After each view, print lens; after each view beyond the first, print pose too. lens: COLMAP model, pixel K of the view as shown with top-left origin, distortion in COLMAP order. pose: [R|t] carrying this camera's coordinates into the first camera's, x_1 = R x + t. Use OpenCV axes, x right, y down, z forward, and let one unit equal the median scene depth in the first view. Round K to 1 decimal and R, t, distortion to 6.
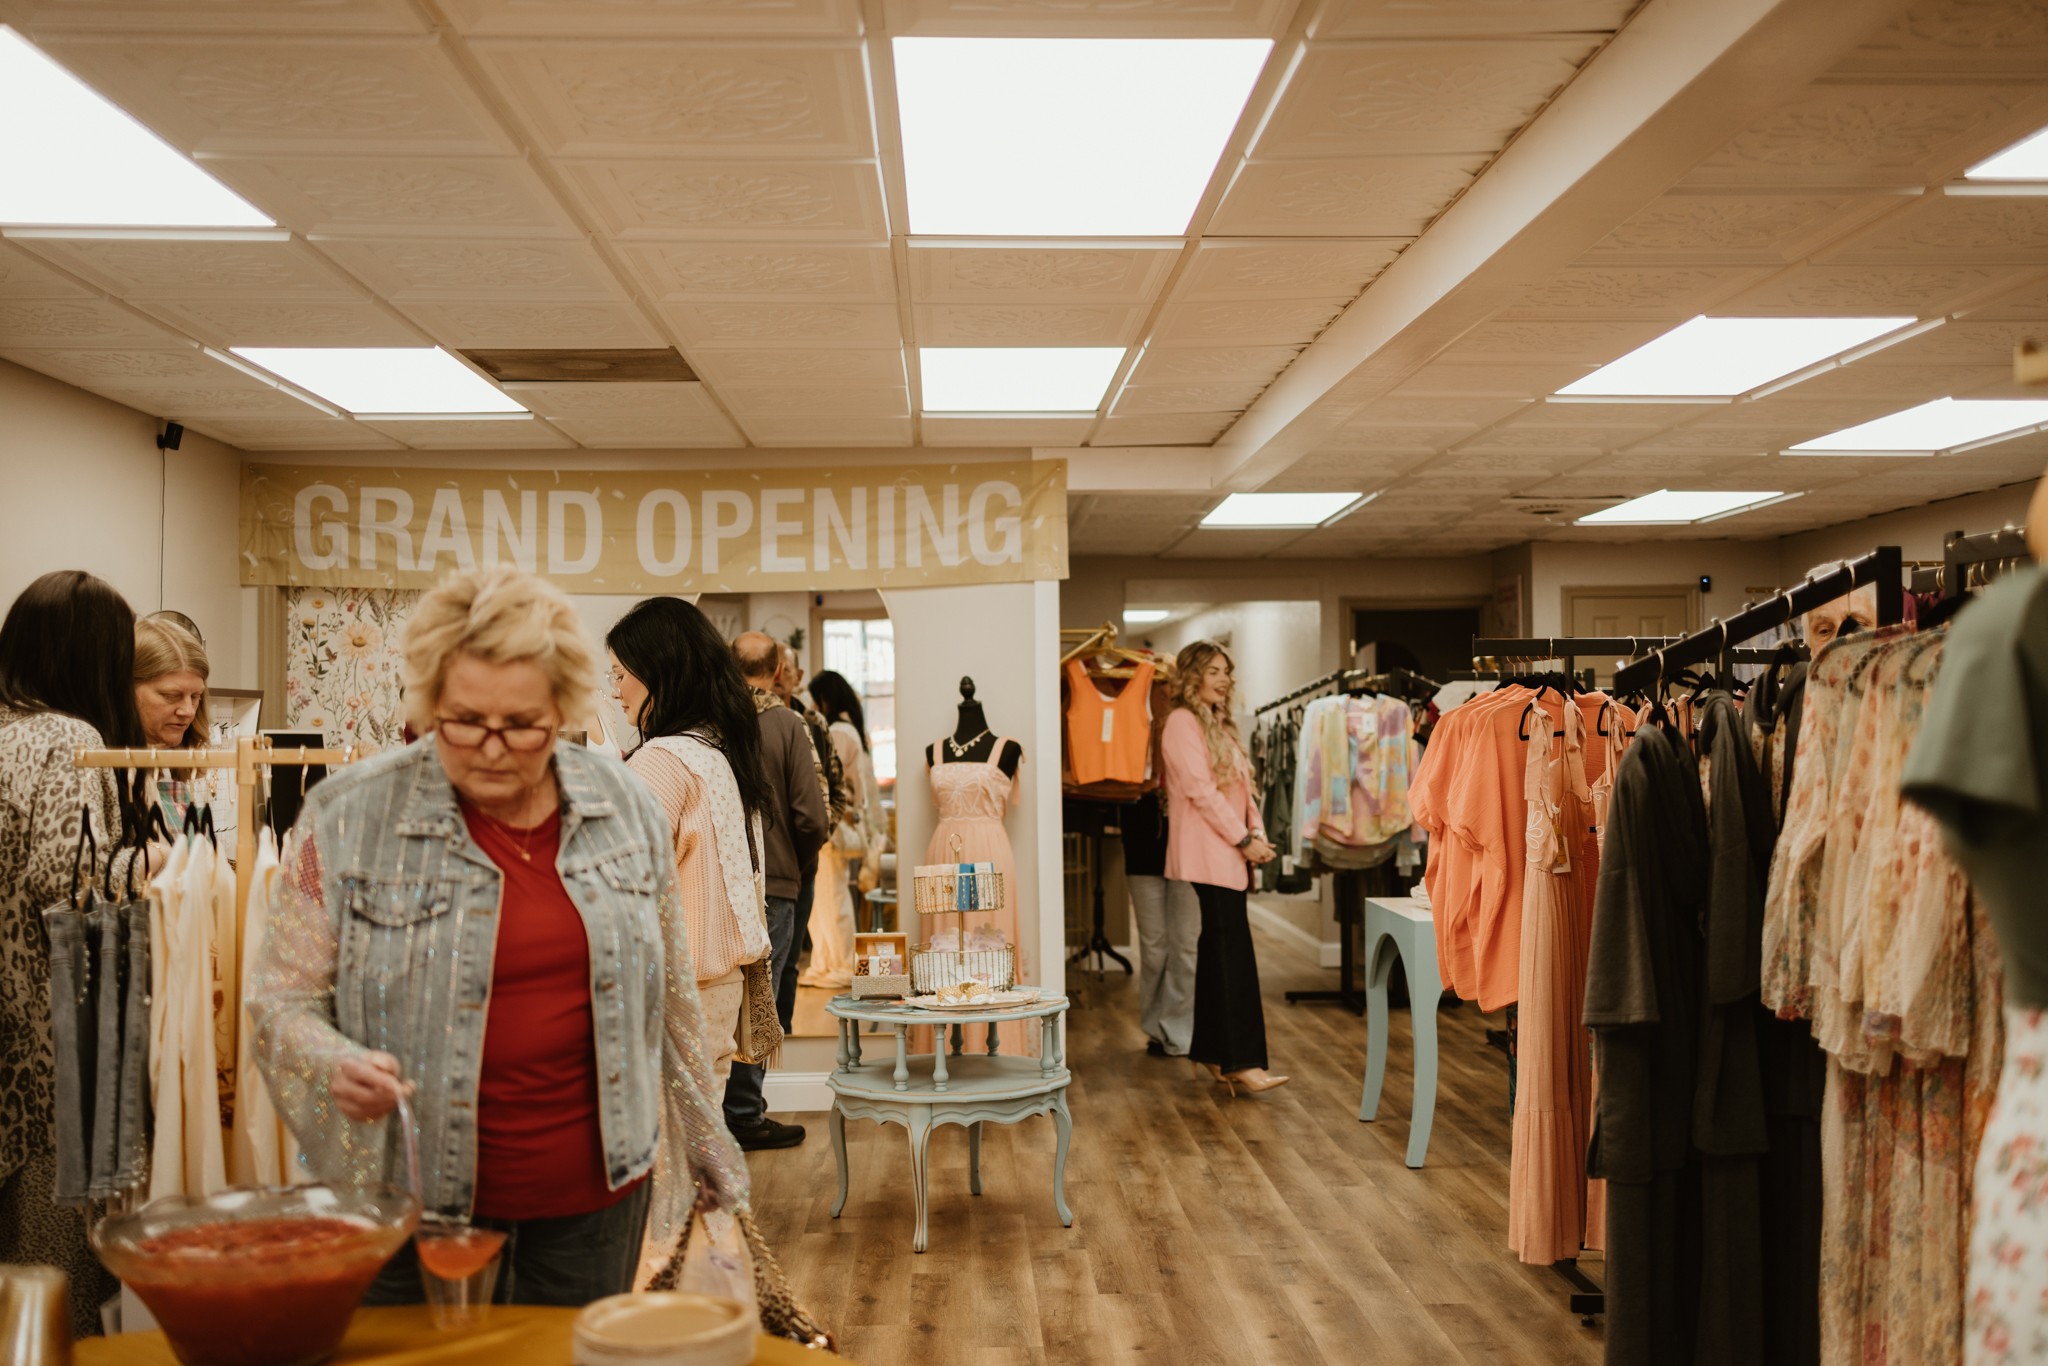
lens RADIAL K [[2112.3, 0, 1024.0], [0, 2112.3, 683.0], [0, 0, 1]] dist [-0.008910, -0.003297]
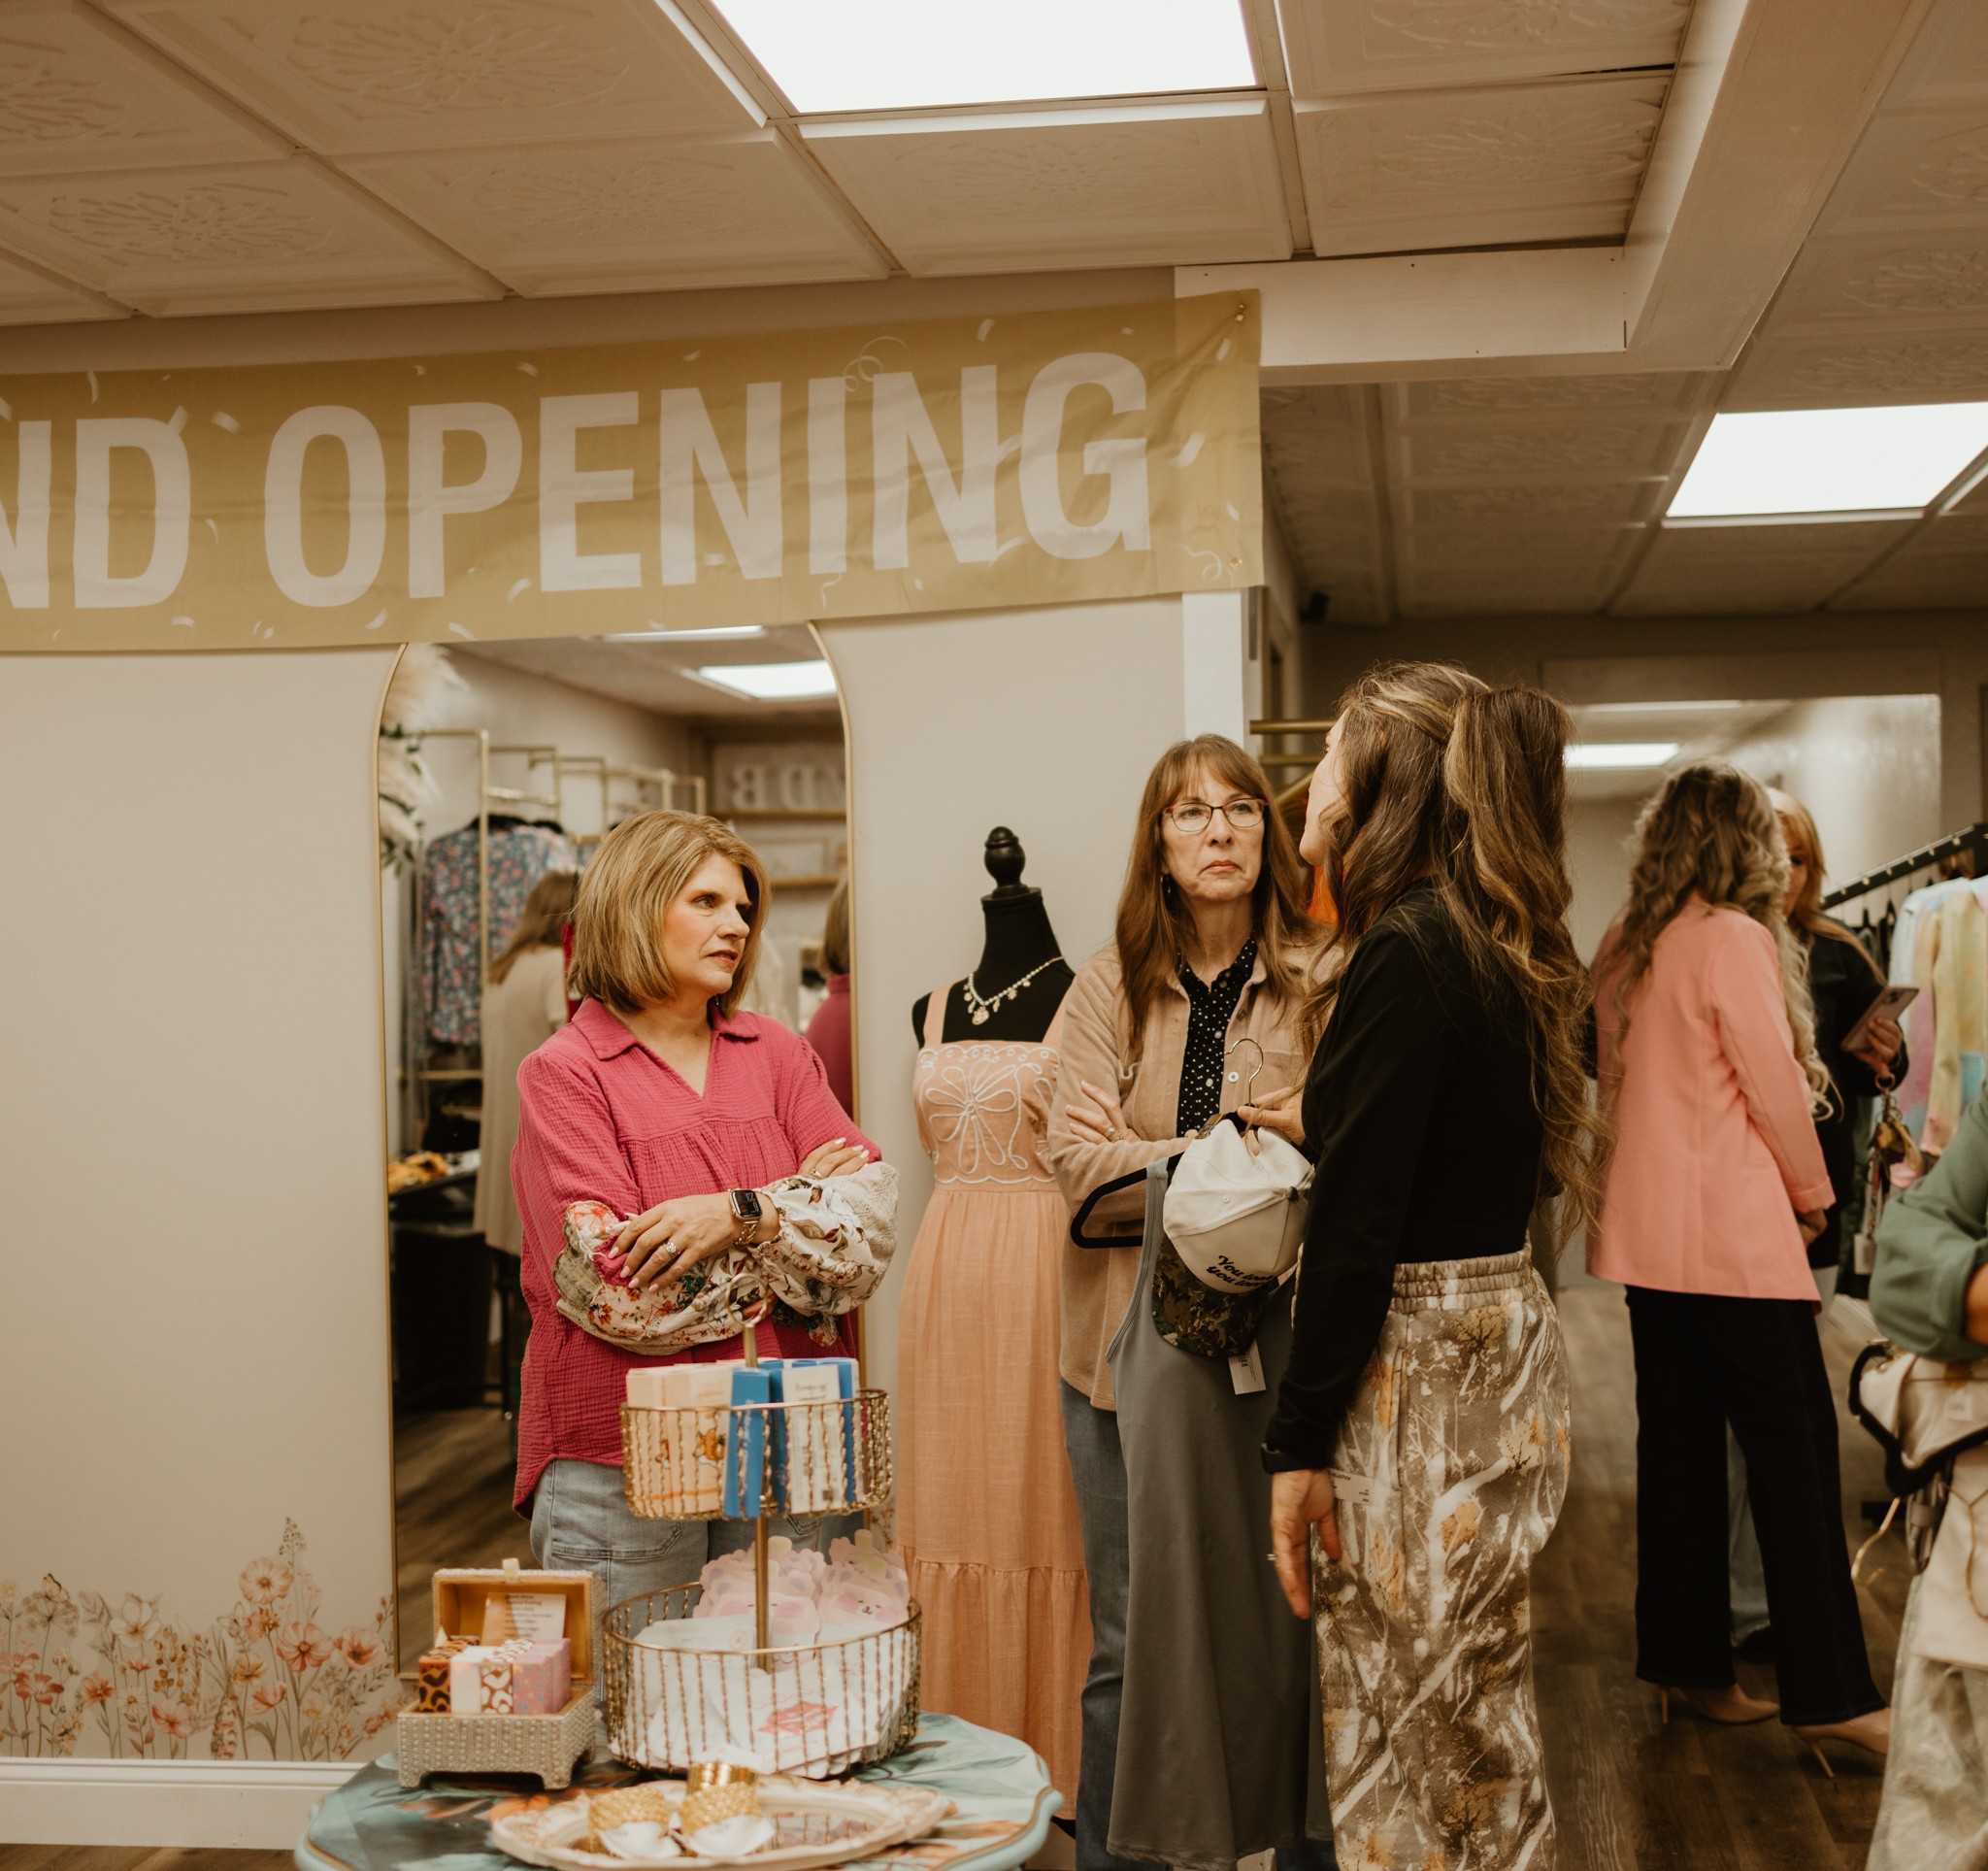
lens RADIAL K [[2870.2, 0, 994.0], [0, 2870.2, 935.5], [0, 0, 1]] dist [-0.002680, 0.000338]
pose [[0.982220, -0.006907, -0.187608, 0.073101], [0.009929, 0.999836, 0.015170, 0.008927], [0.187473, -0.016763, 0.982127, 0.447586]]
